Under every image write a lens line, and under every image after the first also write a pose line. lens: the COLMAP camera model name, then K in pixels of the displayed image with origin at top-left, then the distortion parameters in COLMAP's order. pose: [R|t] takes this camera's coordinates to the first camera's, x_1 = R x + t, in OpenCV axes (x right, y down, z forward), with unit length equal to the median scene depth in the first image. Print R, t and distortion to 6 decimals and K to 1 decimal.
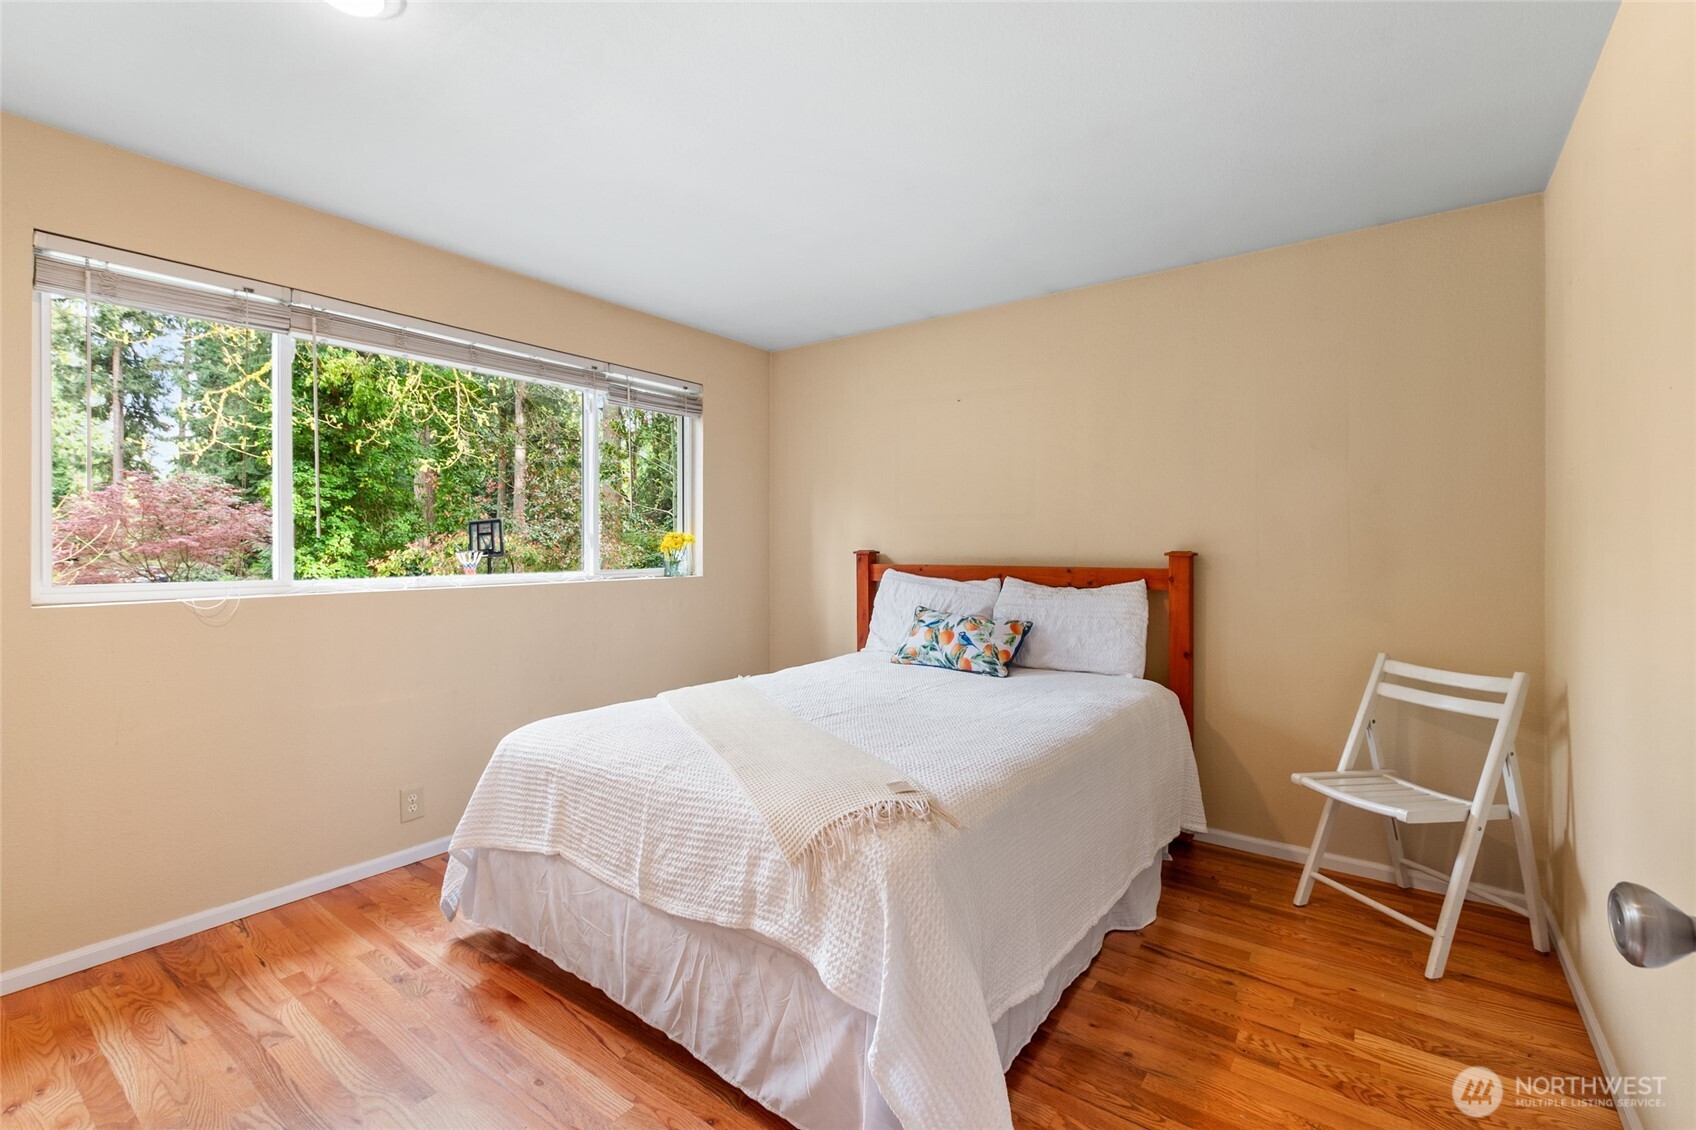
lens RADIAL K [[734.3, 0, 850.7], [0, 734.3, 550.5], [0, 0, 1]] dist [0.000644, 0.000164]
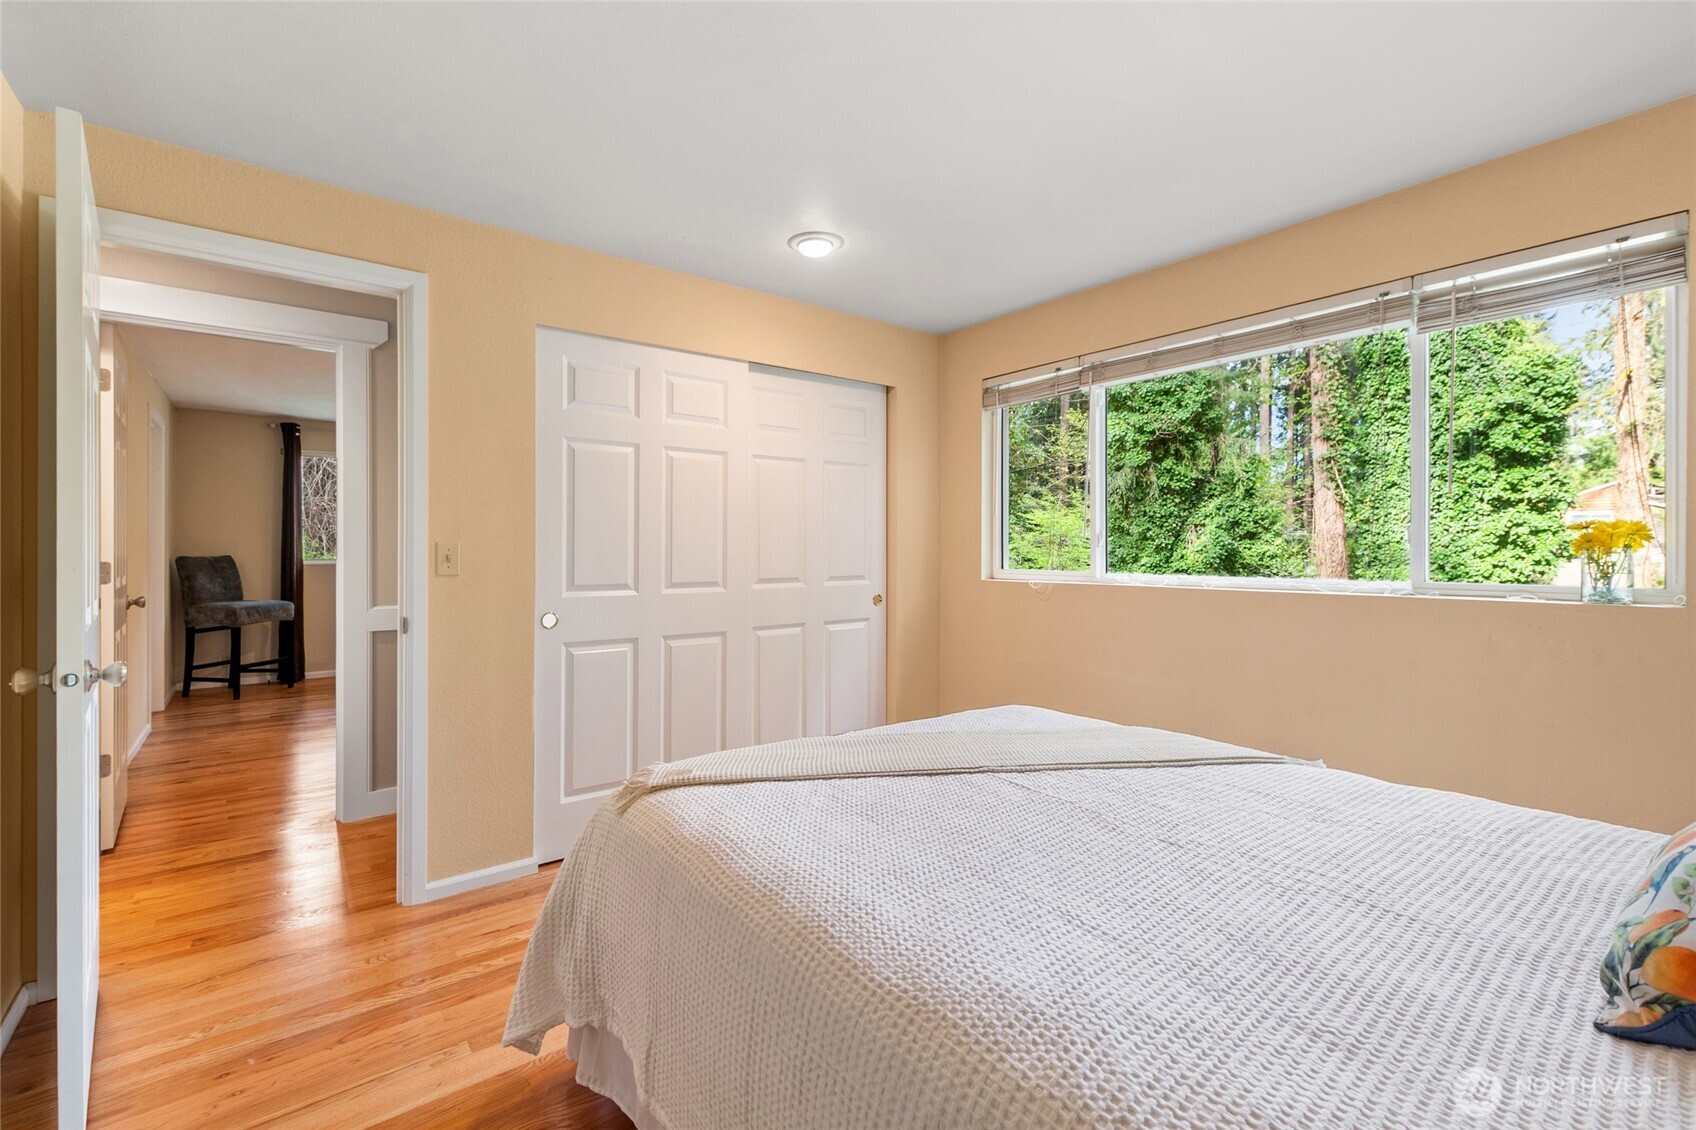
lens RADIAL K [[734.3, 0, 850.7], [0, 734.3, 550.5], [0, 0, 1]] dist [0.000644, 0.000164]
pose [[-0.258960, 0.011508, -0.965820, 0.472016], [0.004718, 0.999932, 0.010650, -0.014106], [0.965877, -0.001799, -0.258996, 0.700910]]
